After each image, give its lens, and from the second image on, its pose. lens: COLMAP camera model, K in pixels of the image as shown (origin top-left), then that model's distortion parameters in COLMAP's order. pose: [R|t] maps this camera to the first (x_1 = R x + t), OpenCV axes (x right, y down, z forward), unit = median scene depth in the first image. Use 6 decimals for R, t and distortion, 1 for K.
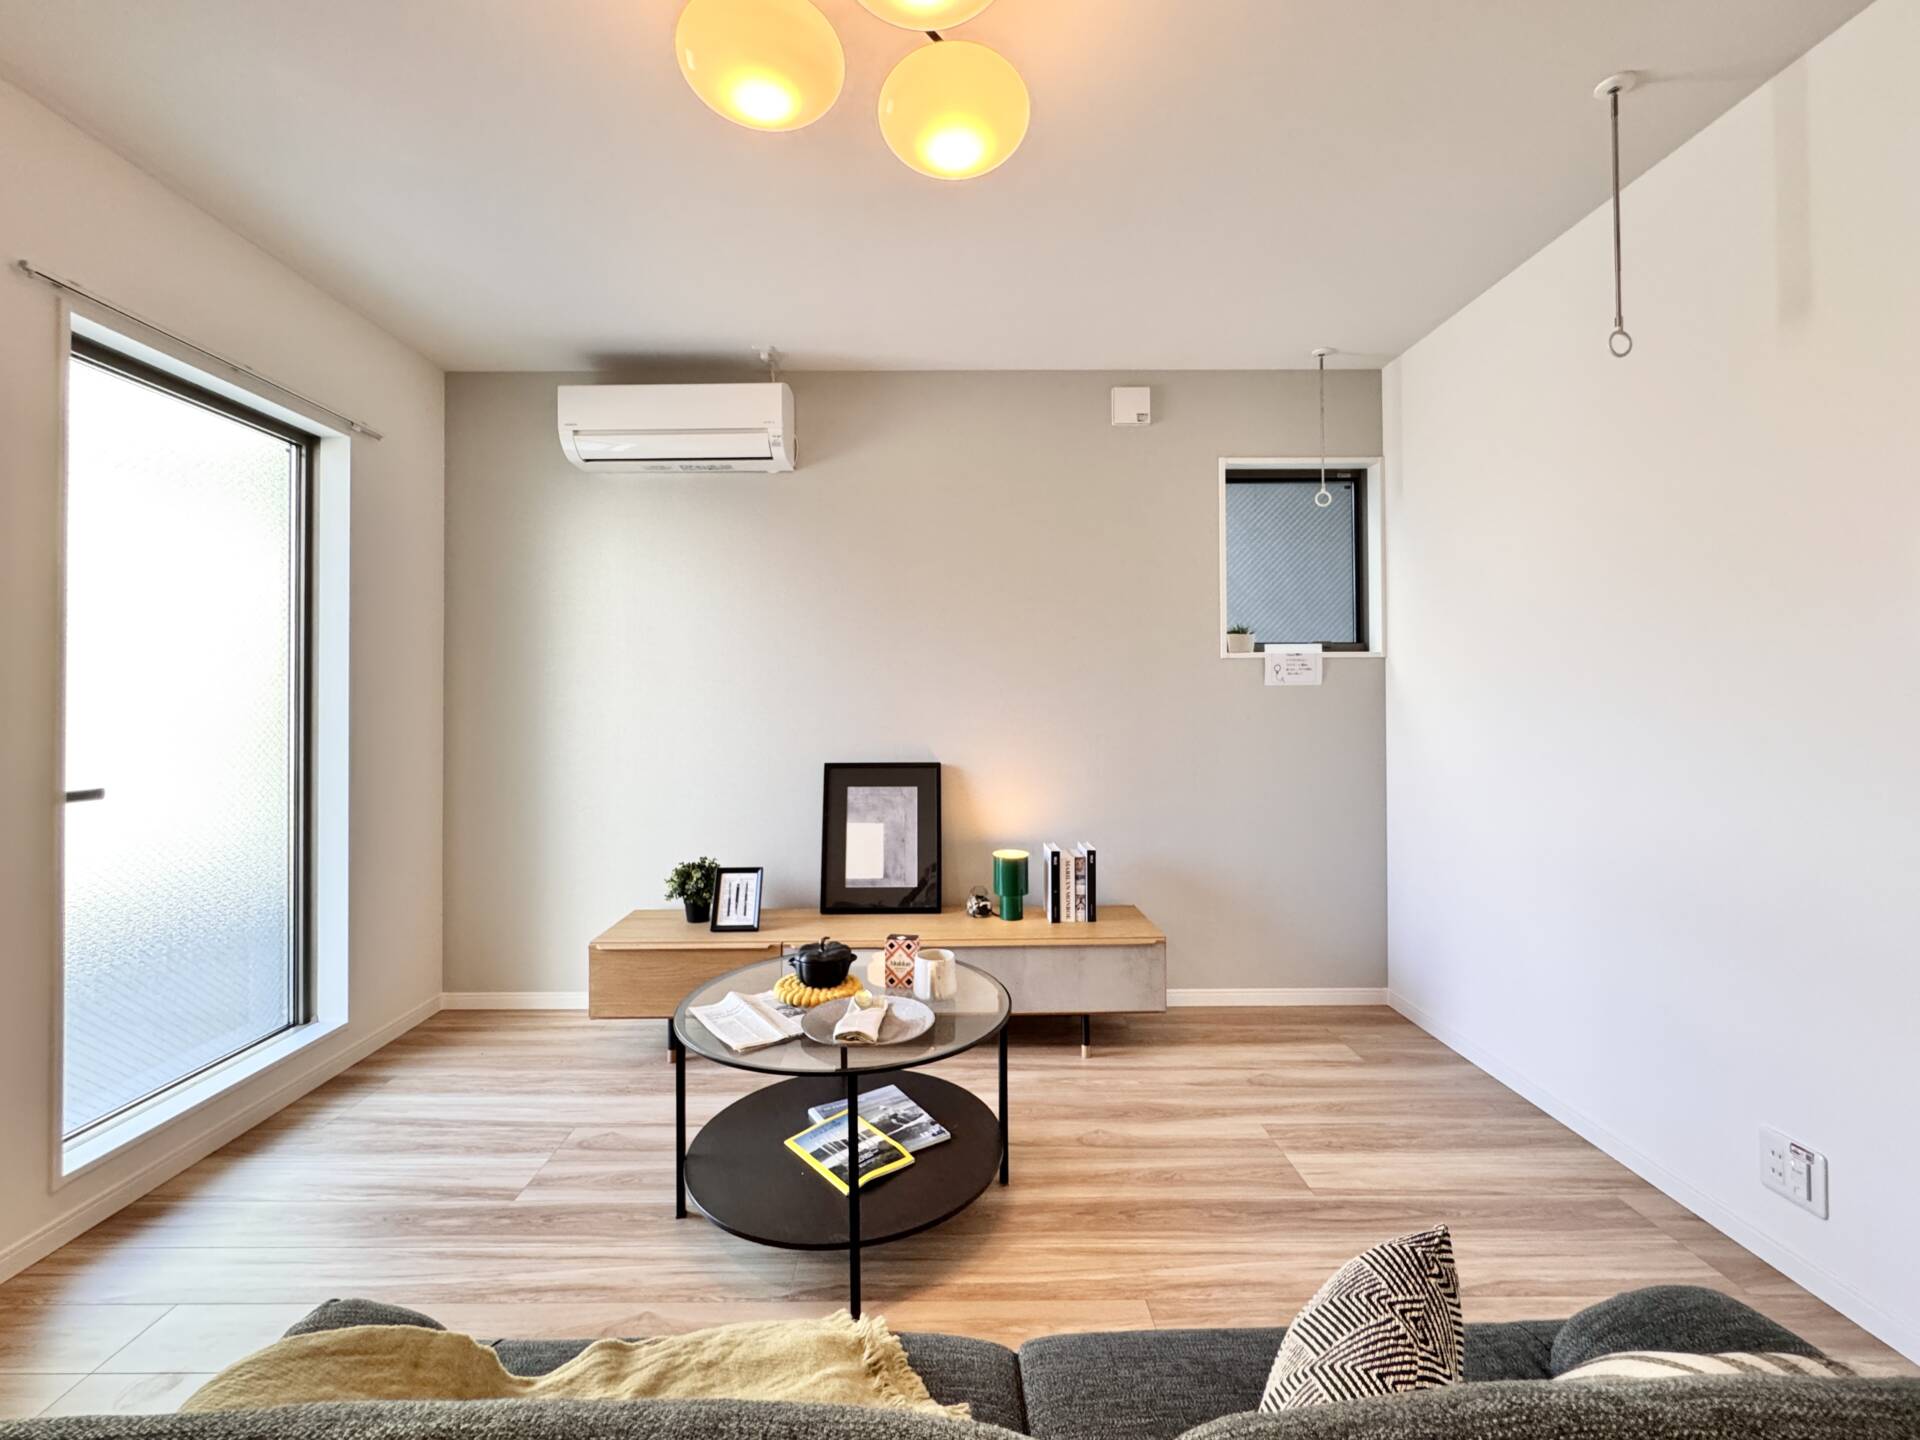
lens RADIAL K [[775.3, 0, 944.1], [0, 775.3, 692.8], [0, 0, 1]] dist [-0.003396, 0.001015]
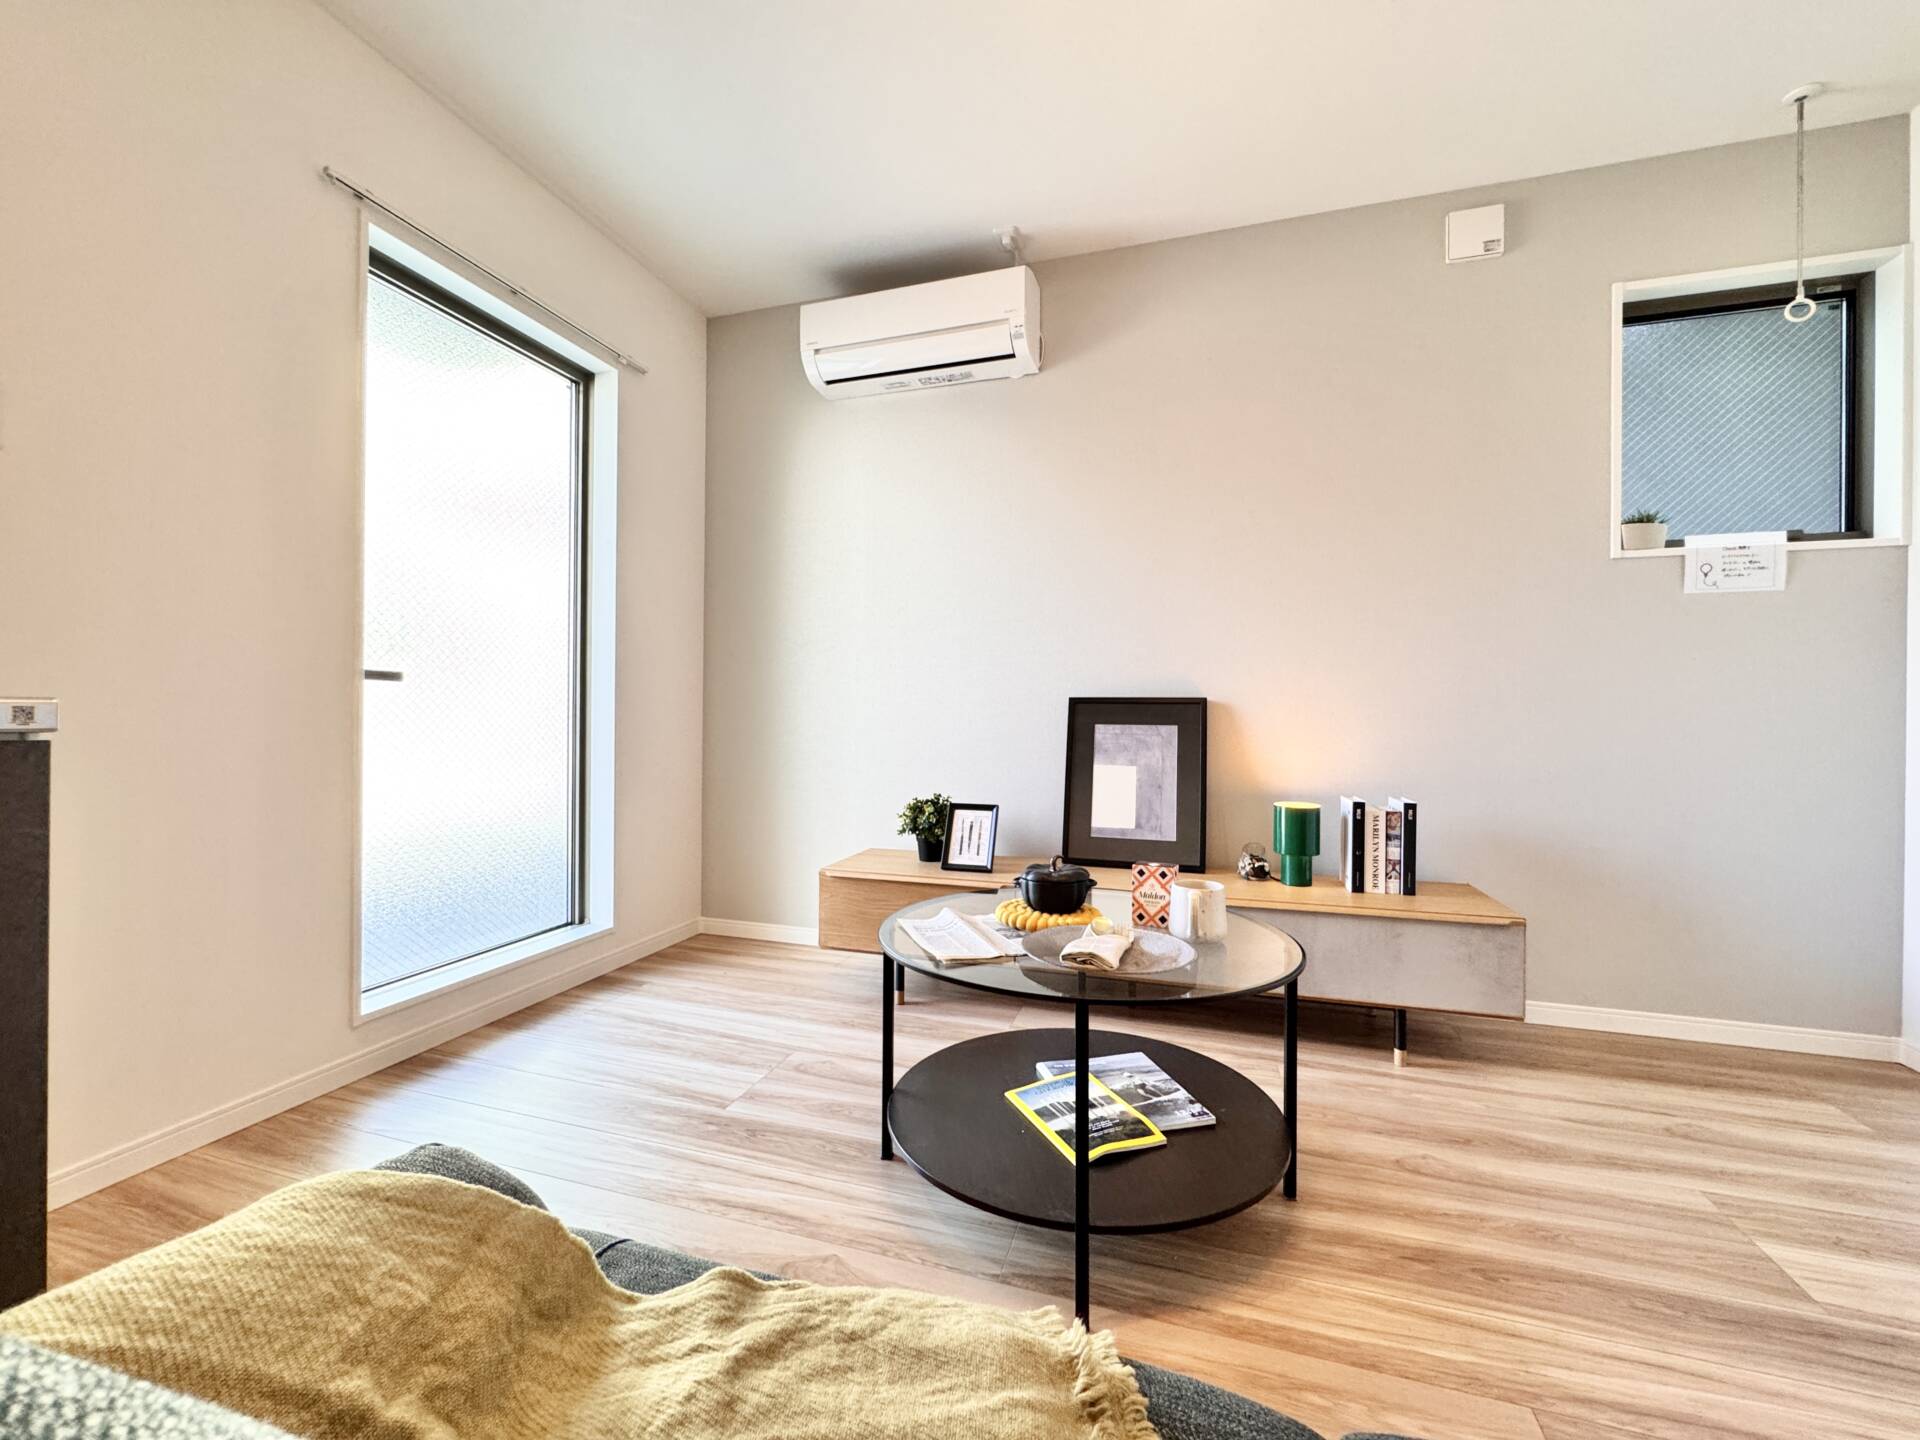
lens RADIAL K [[775.3, 0, 964.7], [0, 775.3, 713.0], [0, 0, 1]] dist [-0.003396, 0.001015]
pose [[0.953523, 0.012299, -0.301068, -0.002341], [-0.007924, 0.999845, 0.015752, 0.115377], [0.301215, -0.012634, 0.953473, 0.145505]]
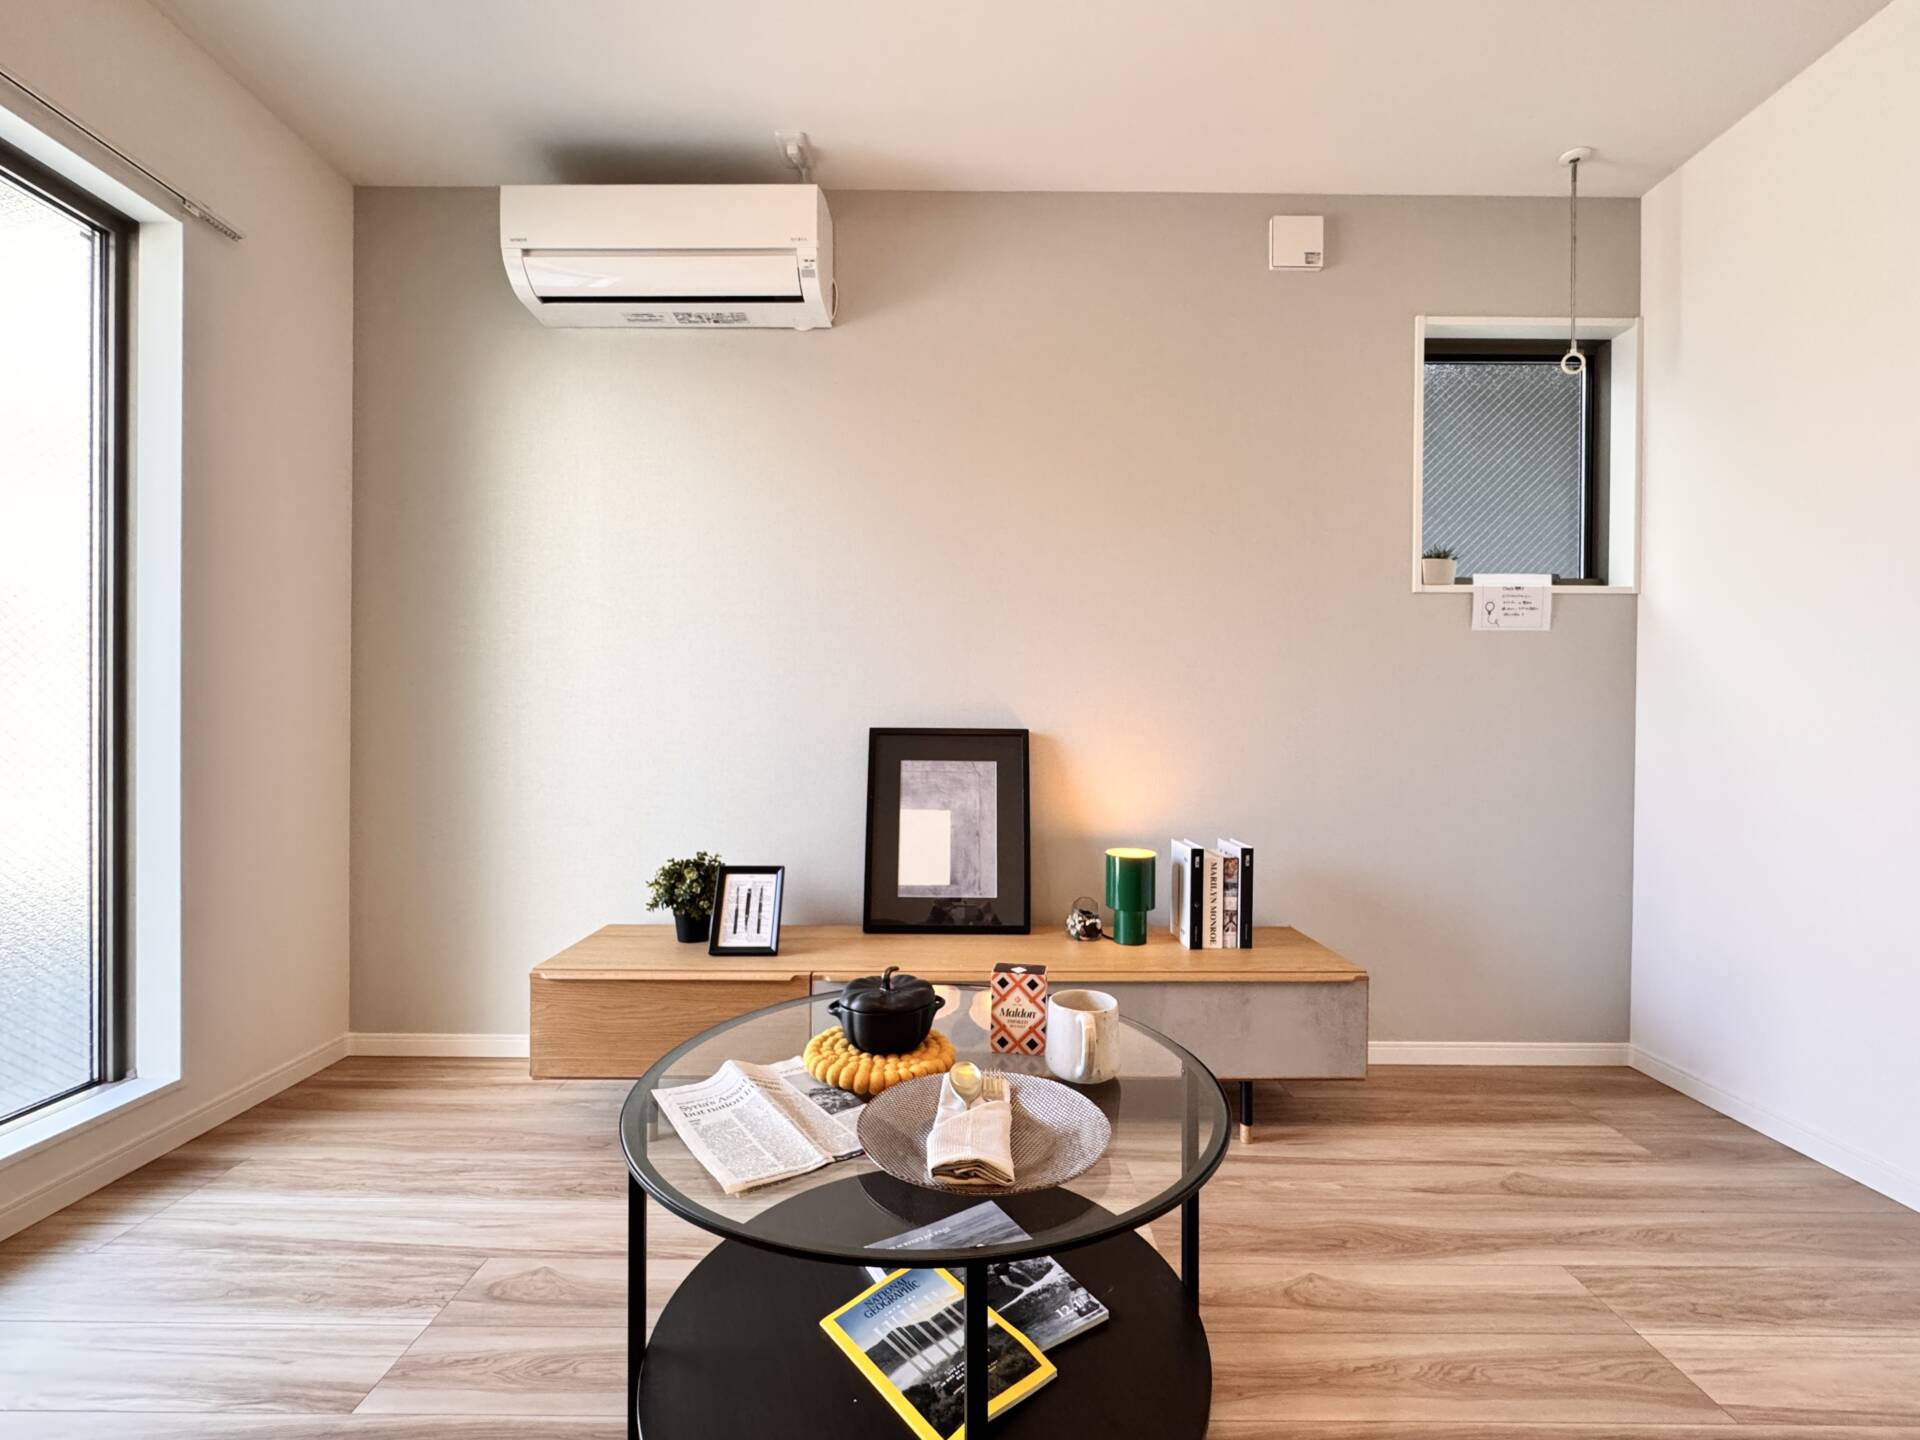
lens RADIAL K [[775.3, 0, 958.3], [0, 775.3, 734.9], [0, 0, 1]] dist [-0.003396, 0.001015]
pose [[0.999913, 0.012231, -0.005021, -0.079641], [-0.012121, 0.999698, 0.021362, 0.096849], [0.005281, -0.021299, 0.999759, 0.322477]]
